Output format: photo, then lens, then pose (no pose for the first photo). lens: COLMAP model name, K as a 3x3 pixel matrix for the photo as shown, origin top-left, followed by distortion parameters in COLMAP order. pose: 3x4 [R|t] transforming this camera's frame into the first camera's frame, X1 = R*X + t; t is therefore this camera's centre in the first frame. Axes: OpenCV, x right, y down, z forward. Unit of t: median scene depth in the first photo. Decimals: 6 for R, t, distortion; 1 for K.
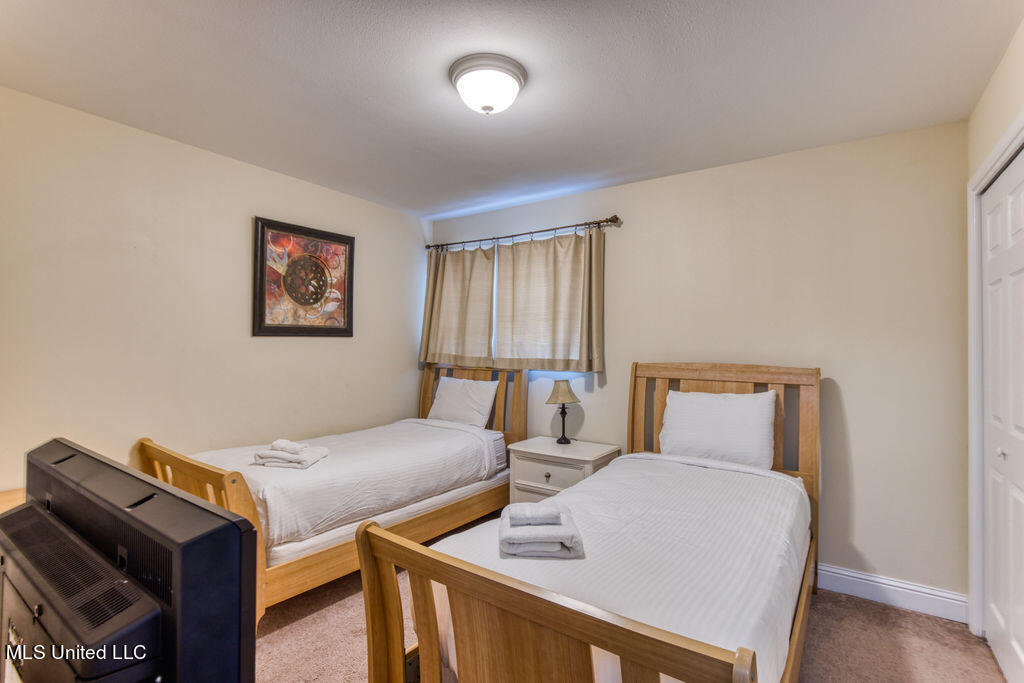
lens RADIAL K [[473.7, 0, 514.7], [0, 473.7, 344.9], [0, 0, 1]] dist [-0.037208, 0.005876]
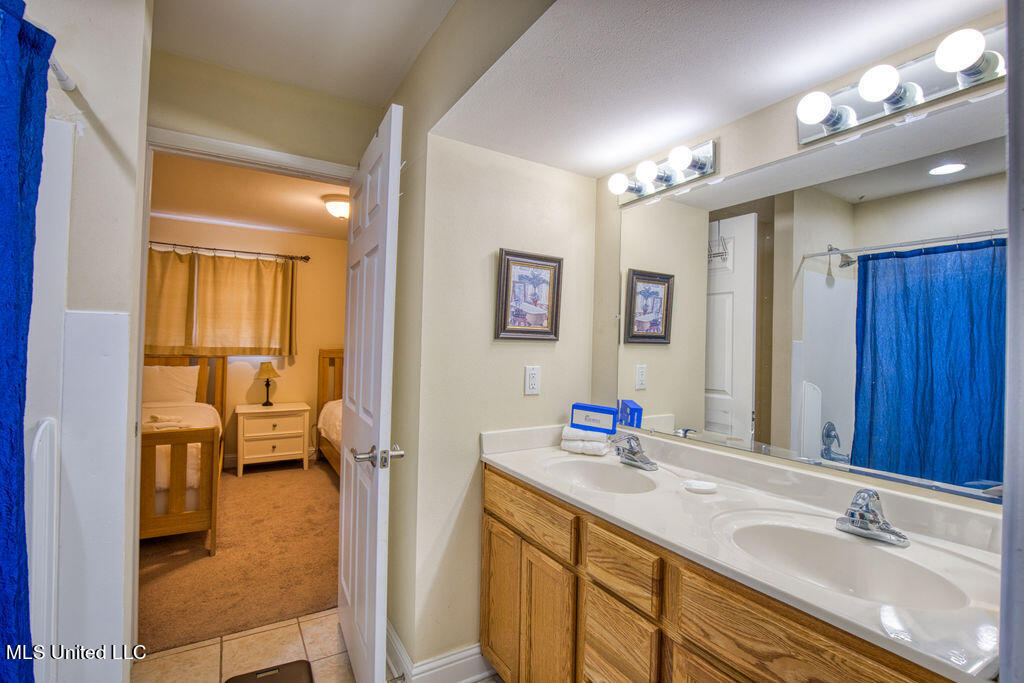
lens RADIAL K [[473.7, 0, 521.4], [0, 473.7, 337.9], [0, 0, 1]] dist [-0.037208, 0.005876]
pose [[0.402582, 0.014112, 0.915275, -0.842830], [-0.019737, 0.999783, -0.006734, -0.003770], [-0.915171, -0.015354, 0.402773, -0.259570]]
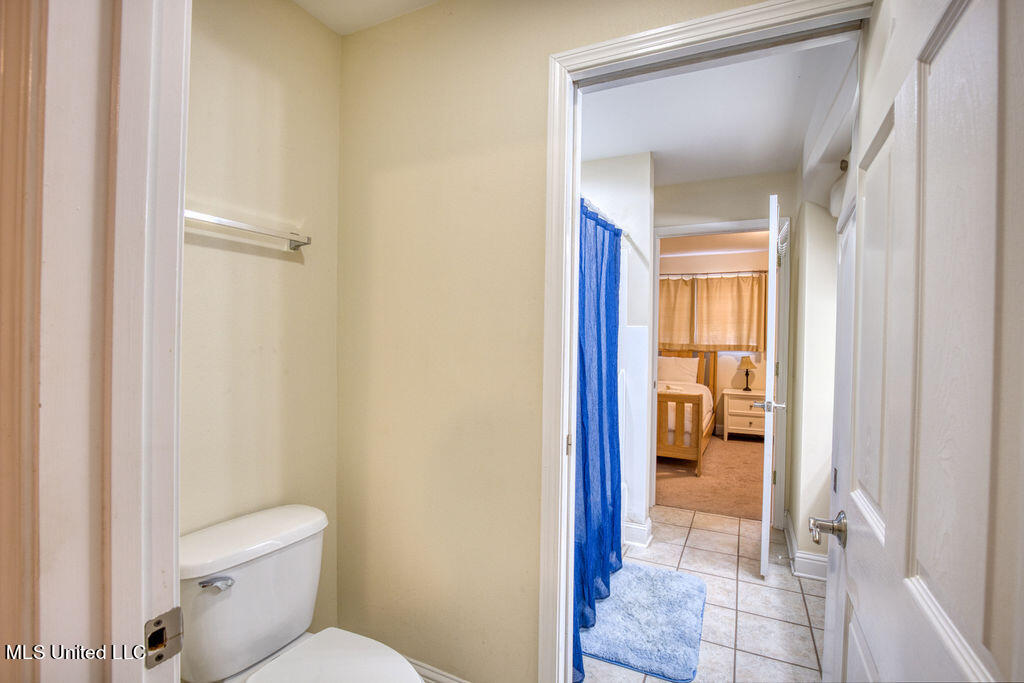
lens RADIAL K [[473.7, 0, 512.4], [0, 473.7, 337.3], [0, 0, 1]] dist [-0.037208, 0.005876]
pose [[0.990012, 0.004170, 0.140920, -0.992710], [-0.004925, 0.999975, 0.005004, -0.003585], [-0.140896, -0.005648, 0.990008, -0.628226]]
